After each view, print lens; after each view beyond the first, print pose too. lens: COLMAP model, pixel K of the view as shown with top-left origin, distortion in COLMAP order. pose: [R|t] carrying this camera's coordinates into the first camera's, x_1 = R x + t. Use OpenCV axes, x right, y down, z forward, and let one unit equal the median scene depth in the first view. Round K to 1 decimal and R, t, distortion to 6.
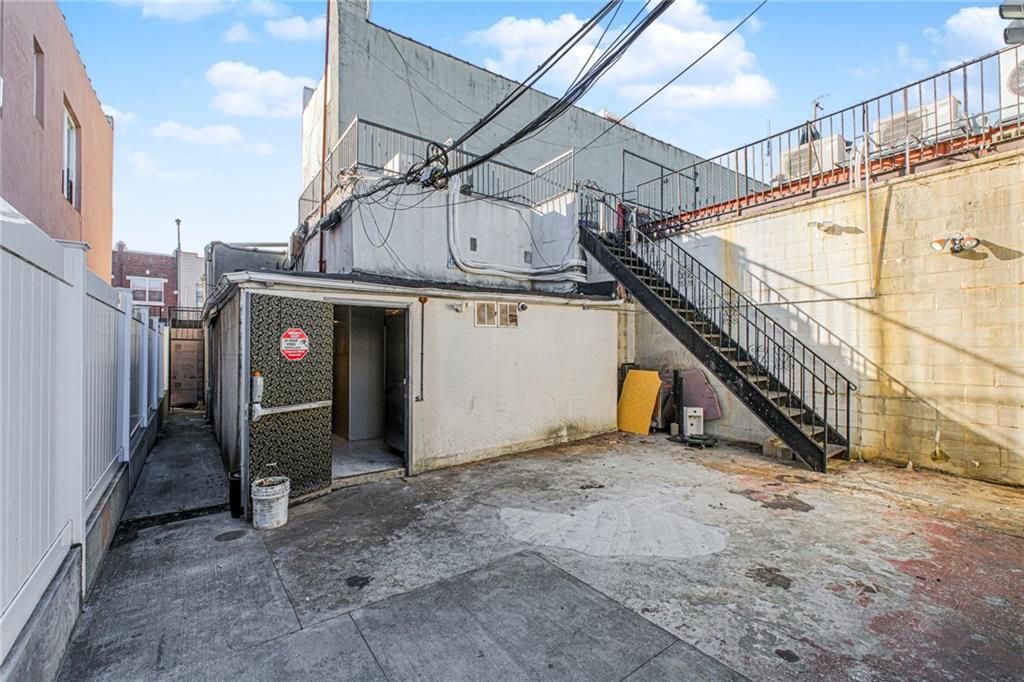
lens RADIAL K [[427.6, 0, 512.4], [0, 427.6, 348.6], [0, 0, 1]] dist [0.003739, -0.000242]
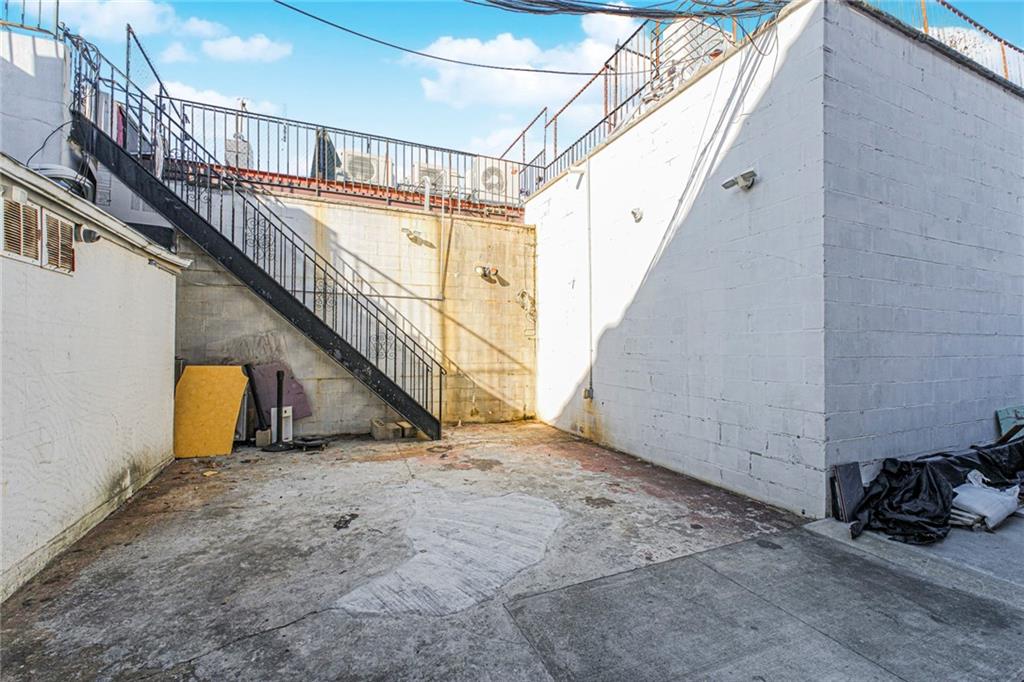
lens RADIAL K [[427.6, 0, 512.4], [0, 427.6, 348.6], [0, 0, 1]] dist [0.003739, -0.000242]
pose [[0.235101, 0.005602, 0.971955, -0.404245], [-0.001142, 0.999984, -0.005487, 0.039513], [-0.971970, 0.000180, 0.235103, 0.523710]]
